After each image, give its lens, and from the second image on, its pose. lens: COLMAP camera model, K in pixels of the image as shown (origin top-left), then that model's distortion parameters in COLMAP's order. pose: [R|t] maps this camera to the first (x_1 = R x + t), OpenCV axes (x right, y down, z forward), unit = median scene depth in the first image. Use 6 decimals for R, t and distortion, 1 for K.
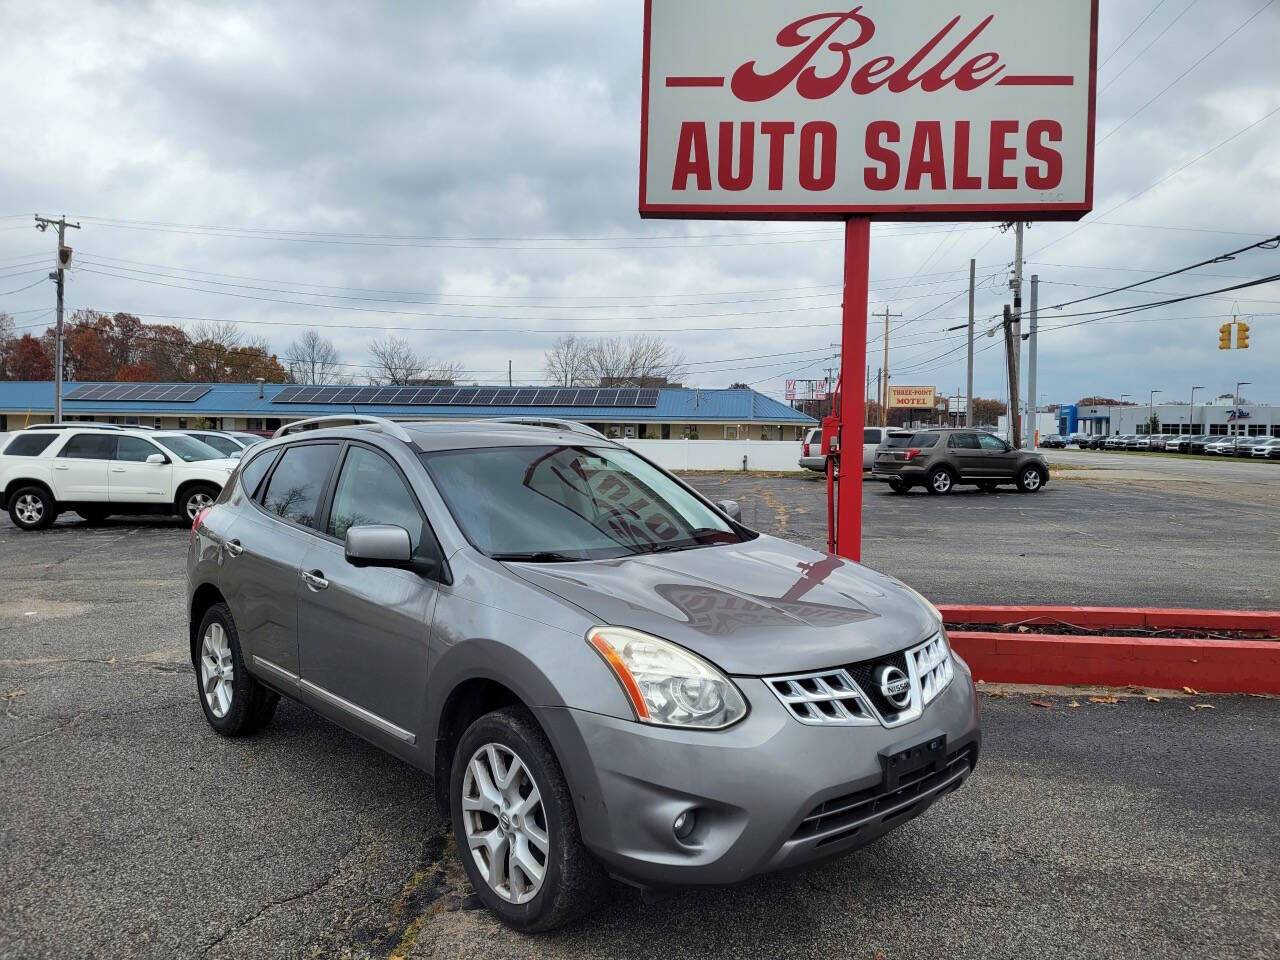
lens RADIAL K [[898.3, 0, 656.7], [0, 898.3, 485.9], [0, 0, 1]] dist [0.002617, -0.004063]
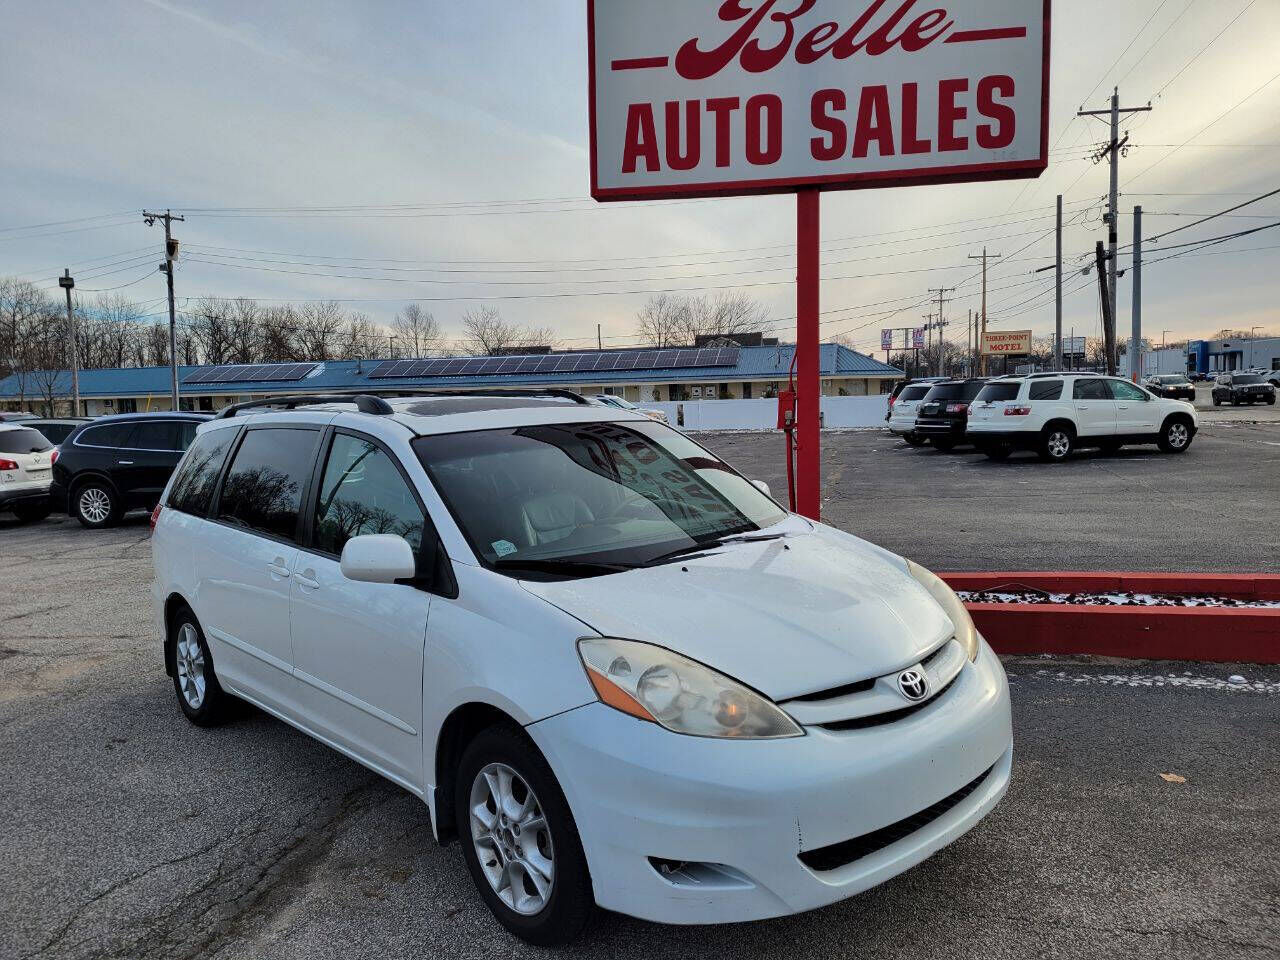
lens RADIAL K [[910.3, 0, 697.5], [0, 910.3, 471.9], [0, 0, 1]] dist [0.000442, 0.000909]
pose [[0.992513, -0.028979, -0.118655, 0.215780], [0.033711, 0.998706, 0.038068, -0.029314], [0.117399, -0.041783, 0.992205, -0.025899]]
